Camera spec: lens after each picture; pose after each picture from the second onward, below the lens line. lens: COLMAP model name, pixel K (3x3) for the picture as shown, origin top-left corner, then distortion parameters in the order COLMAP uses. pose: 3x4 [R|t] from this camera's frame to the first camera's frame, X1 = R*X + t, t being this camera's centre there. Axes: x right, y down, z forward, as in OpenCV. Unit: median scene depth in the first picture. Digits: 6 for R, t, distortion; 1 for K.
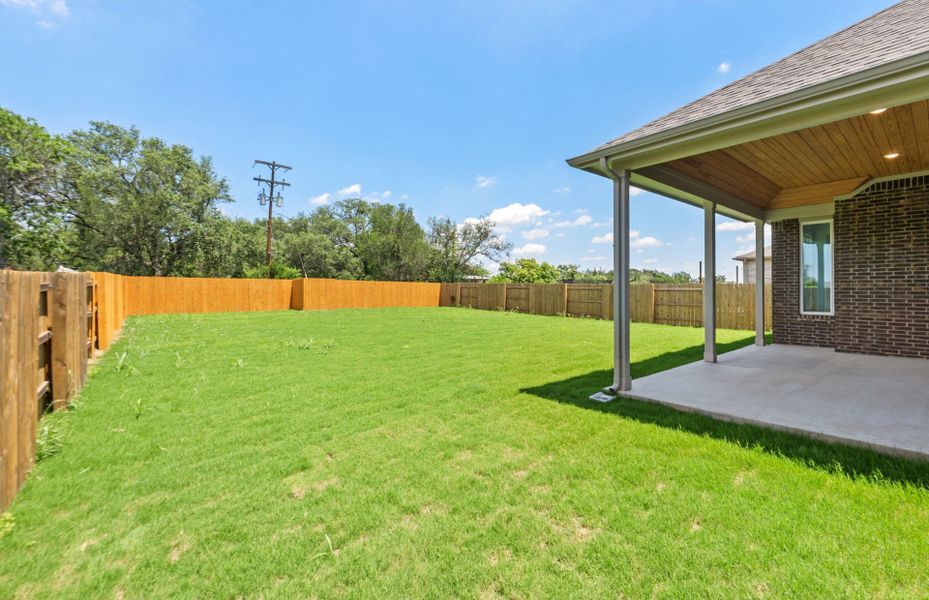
lens RADIAL K [[394.4, 0, 467.0], [0, 394.4, 289.2], [0, 0, 1]] dist [-0.002261, -0.000745]
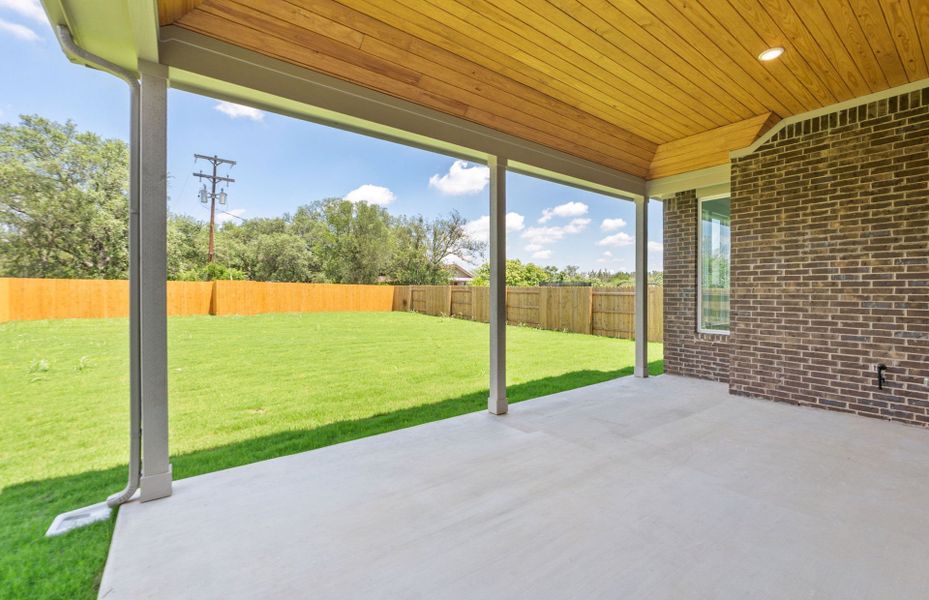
lens RADIAL K [[390.0, 0, 469.3], [0, 390.0, 294.6], [0, 0, 1]] dist [-0.002137, -0.000336]
pose [[0.998906, 0.001947, -0.046729, 0.264489], [-0.001558, 0.999964, 0.008373, -0.004032], [0.046744, -0.008291, 0.998872, 0.168130]]
